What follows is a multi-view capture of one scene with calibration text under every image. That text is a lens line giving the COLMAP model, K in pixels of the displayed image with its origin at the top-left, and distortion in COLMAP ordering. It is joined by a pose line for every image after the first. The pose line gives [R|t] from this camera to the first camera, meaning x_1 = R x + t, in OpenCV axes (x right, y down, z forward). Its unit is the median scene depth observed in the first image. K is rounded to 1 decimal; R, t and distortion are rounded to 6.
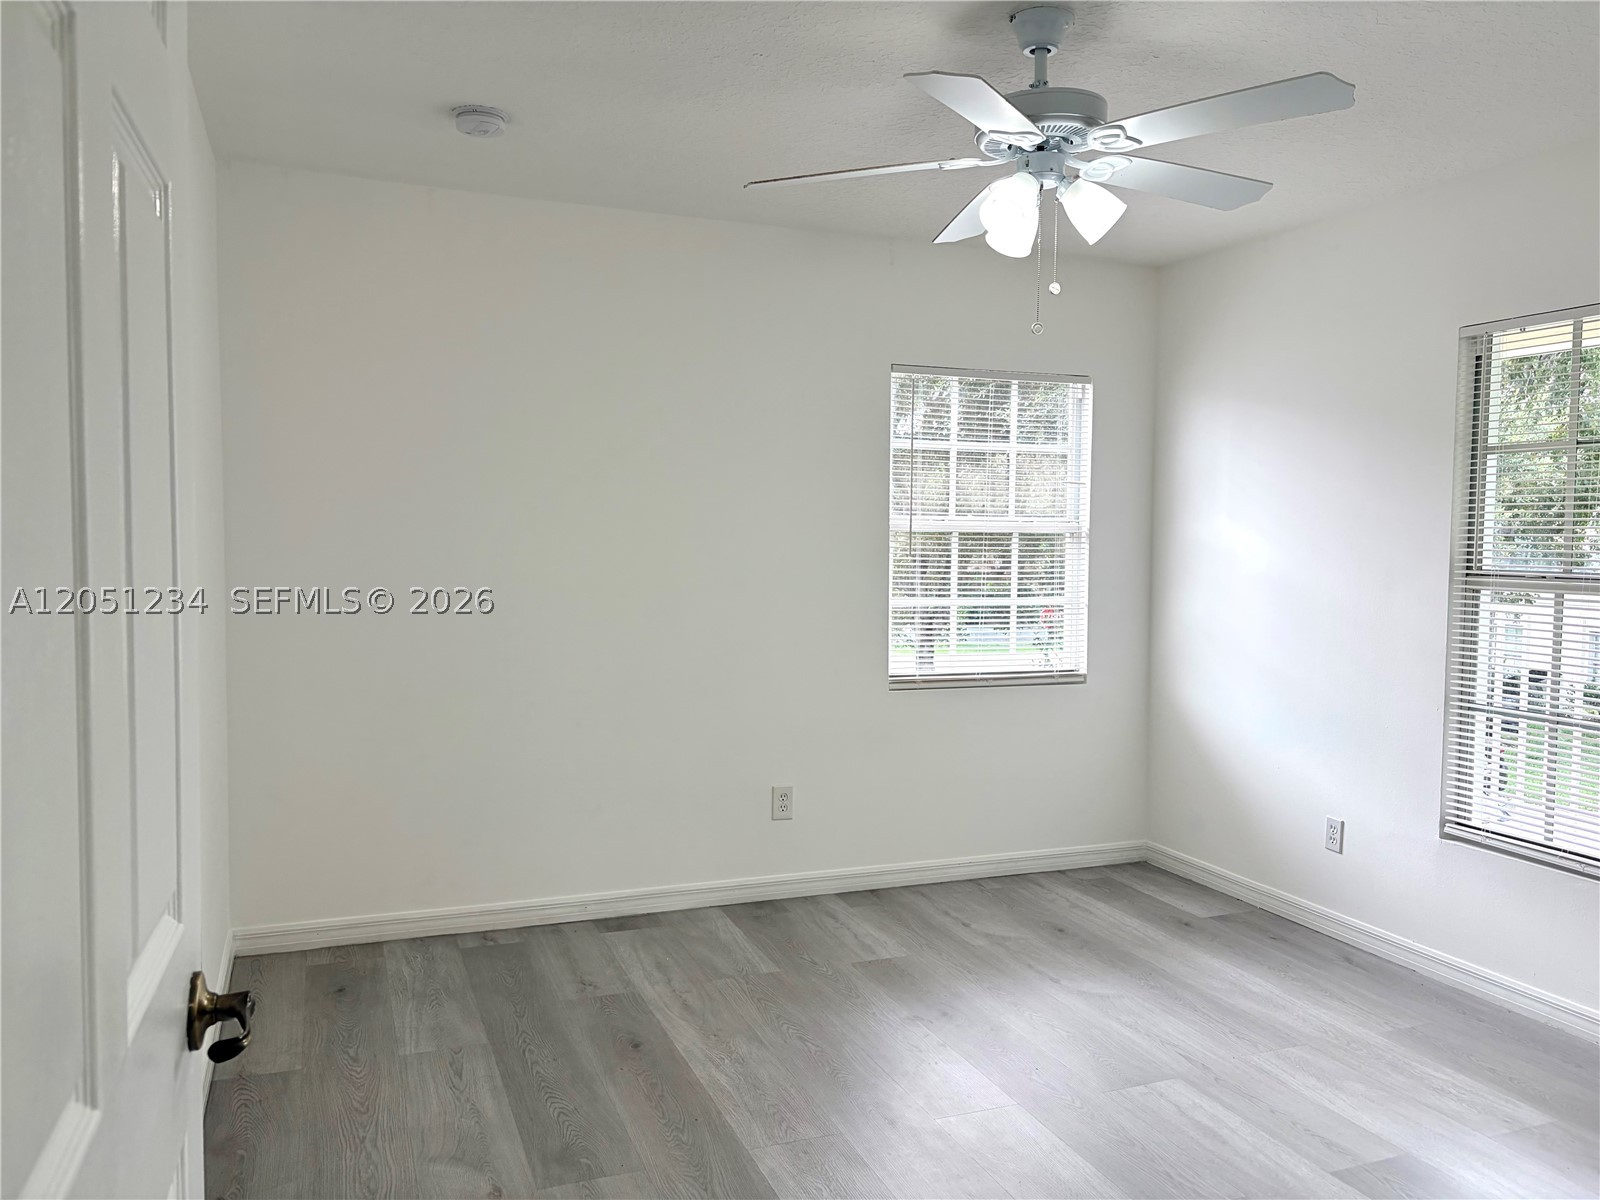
lens RADIAL K [[1227.3, 0, 794.7], [0, 1227.3, 597.1], [0, 0, 1]] dist [0.038596, -0.016327]
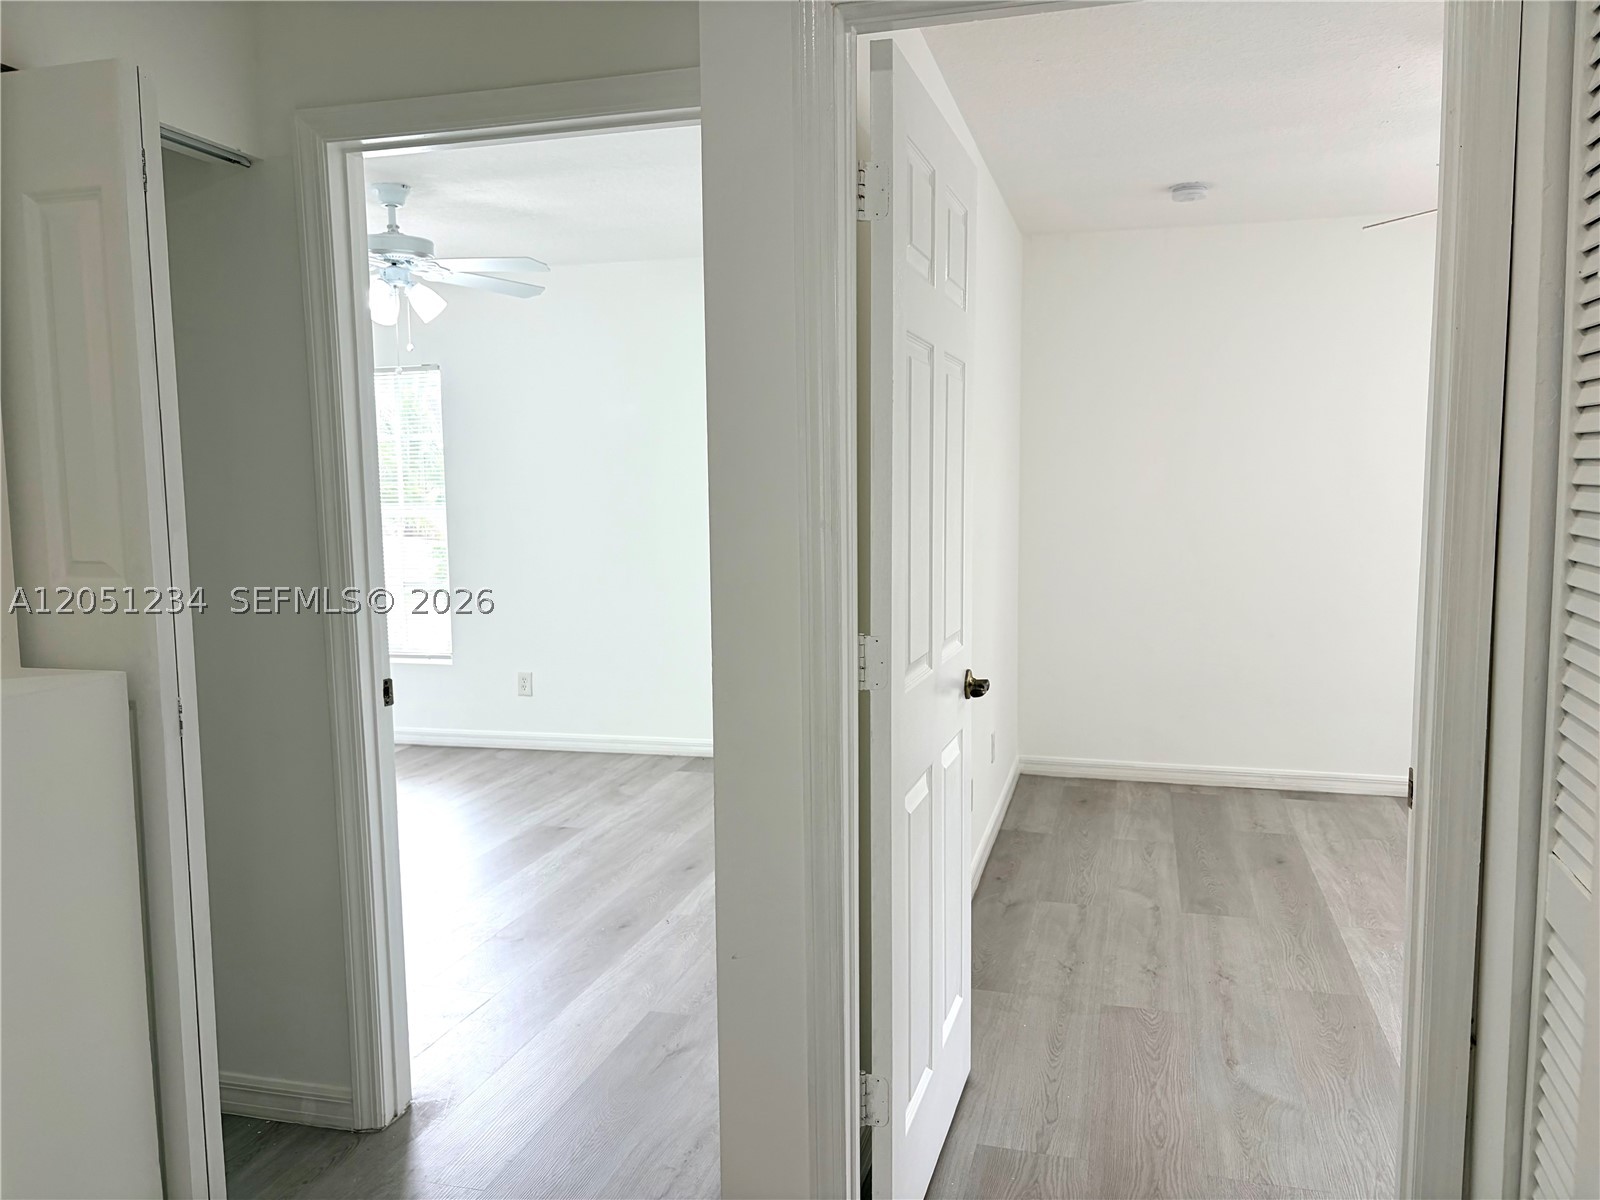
lens RADIAL K [[1227.3, 0, 802.0], [0, 1227.3, 599.1], [0, 0, 1]] dist [0.038596, -0.016327]
pose [[0.807426, 0.040673, -0.588565, 0.230401], [-0.010845, 0.998475, 0.054122, 0.002792], [0.589869, -0.037316, 0.806636, -0.396378]]
